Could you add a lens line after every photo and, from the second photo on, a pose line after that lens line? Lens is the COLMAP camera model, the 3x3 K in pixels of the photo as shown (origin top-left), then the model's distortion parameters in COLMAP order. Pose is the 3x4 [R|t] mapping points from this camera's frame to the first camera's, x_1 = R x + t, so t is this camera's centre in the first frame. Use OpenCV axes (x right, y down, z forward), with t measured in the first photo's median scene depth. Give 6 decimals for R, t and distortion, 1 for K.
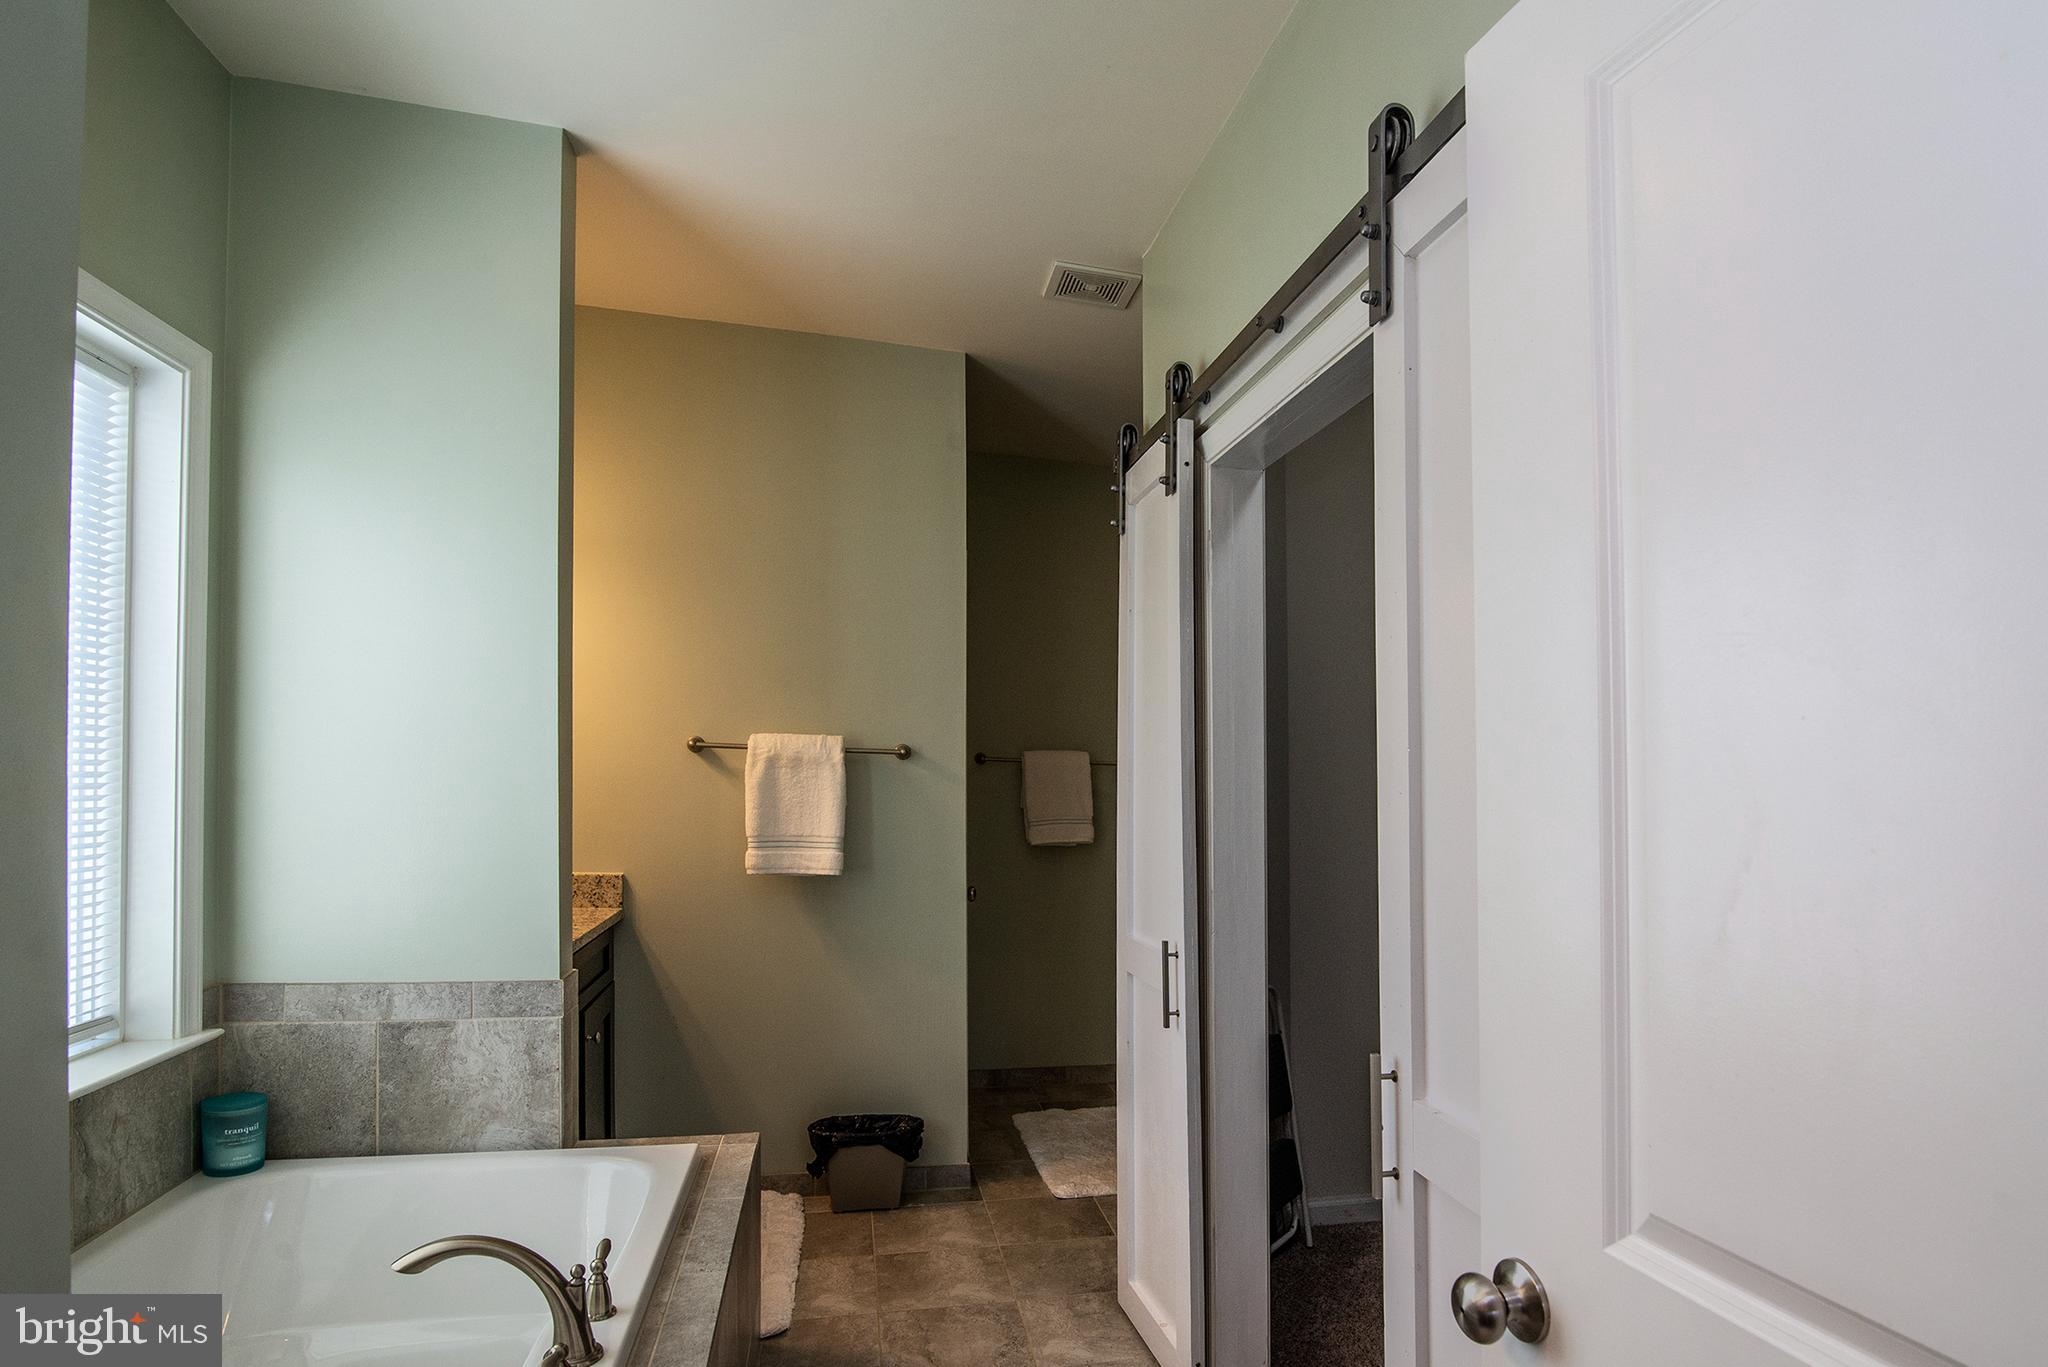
lens RADIAL K [[1131.4, 0, 1024.0], [0, 1131.4, 683.5], [0, 0, 1]] dist [-0.015365, -0.000036]
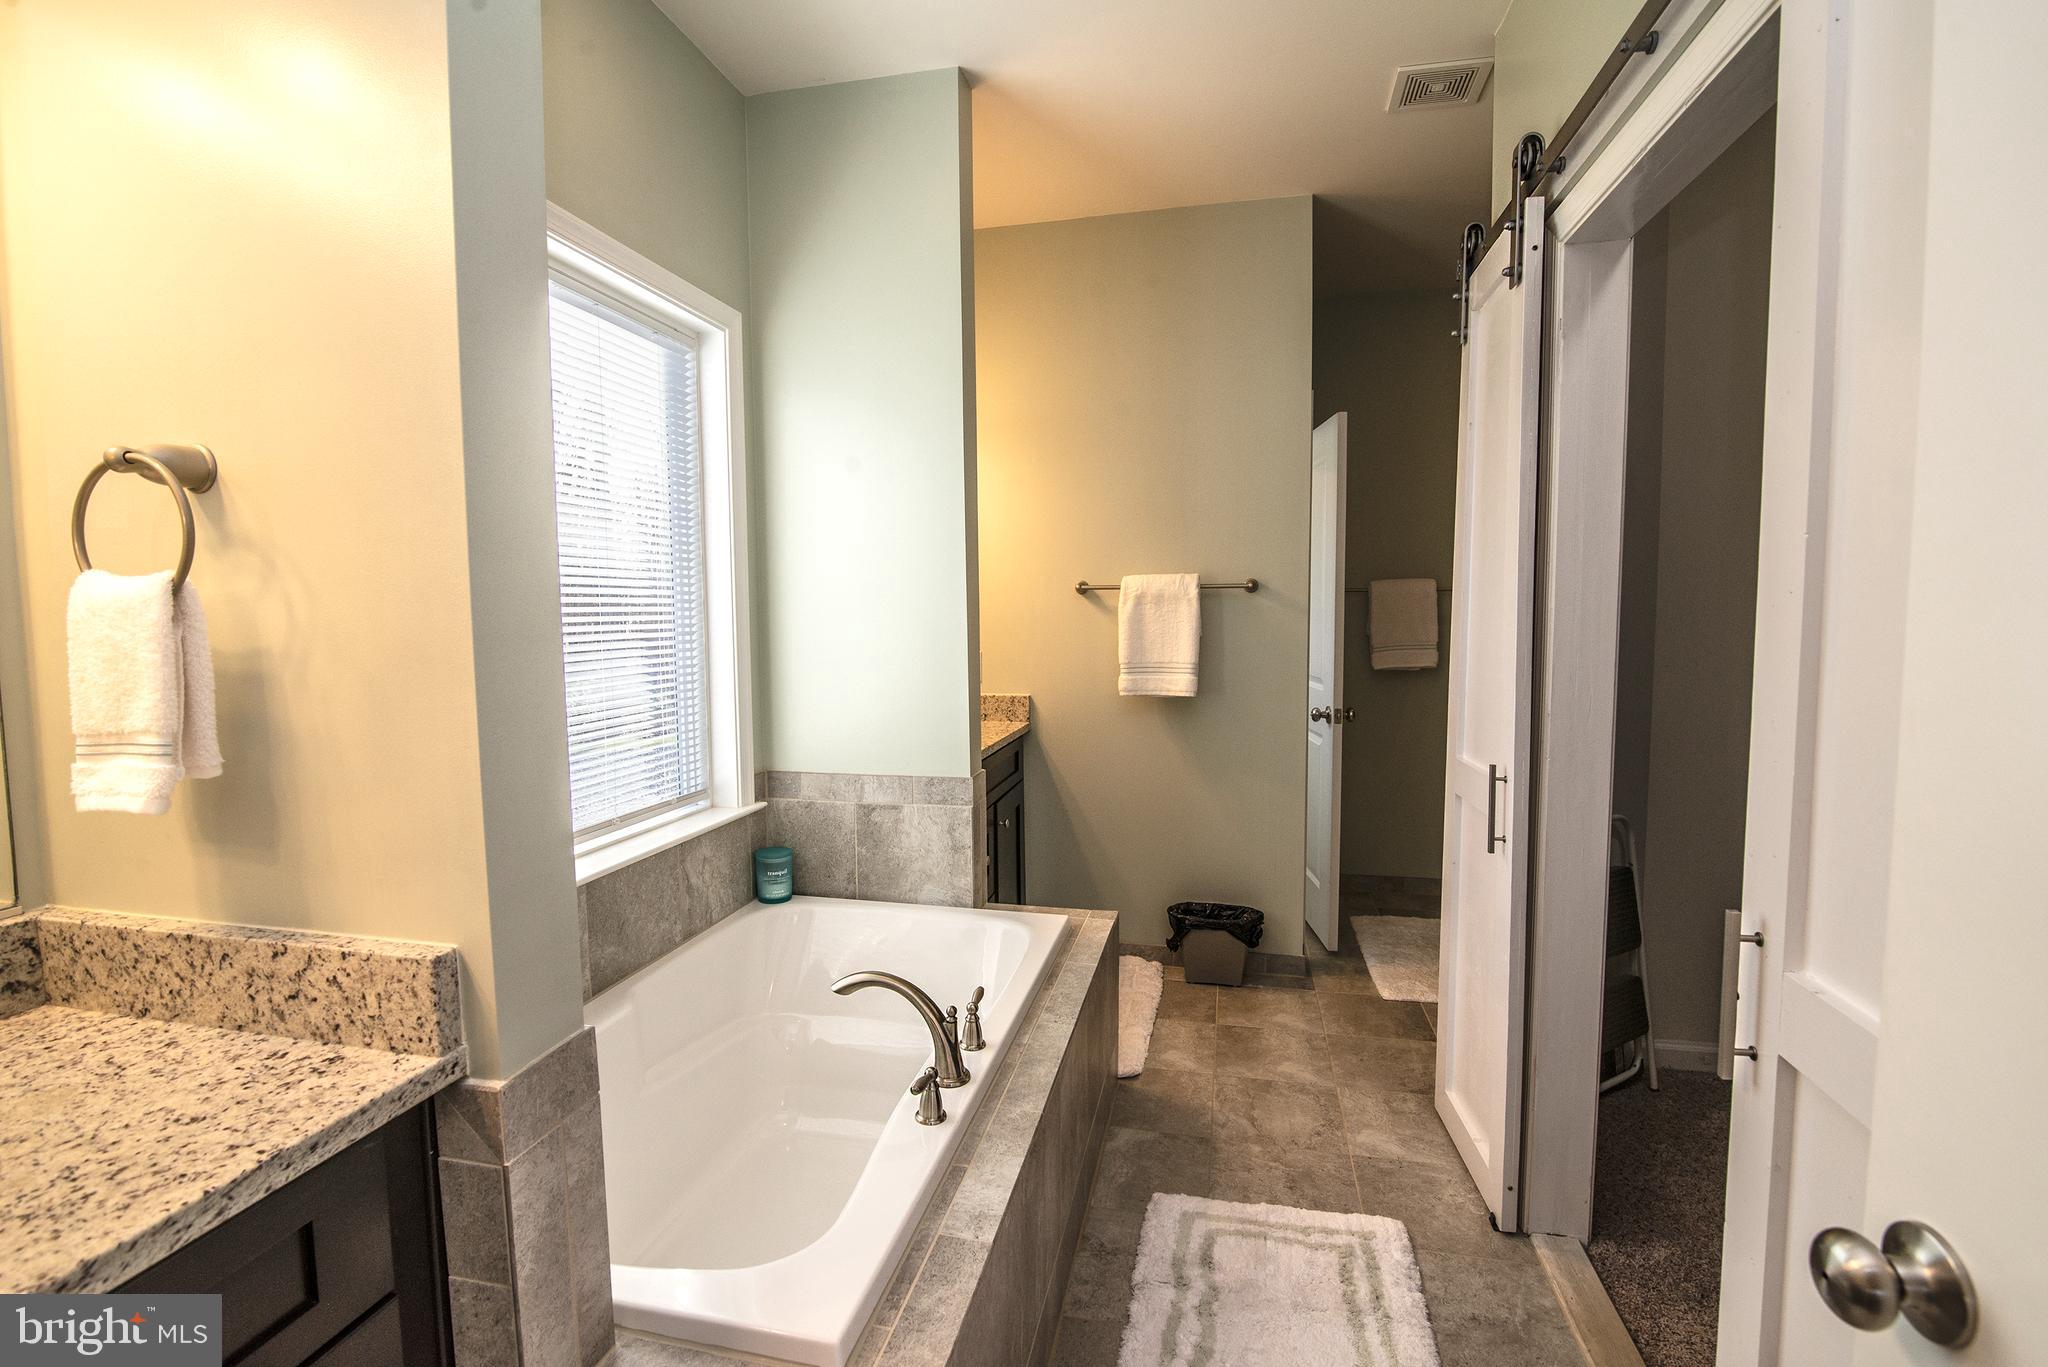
lens RADIAL K [[939.9, 0, 1012.2], [0, 939.9, 681.9], [0, 0, 1]] dist [-0.019646, -0.000017]
pose [[0.921464, 0.002208, -0.388458, 0.042934], [0.055710, 0.988896, 0.137773, 0.019952], [0.384449, -0.148594, 0.911109, 0.099479]]
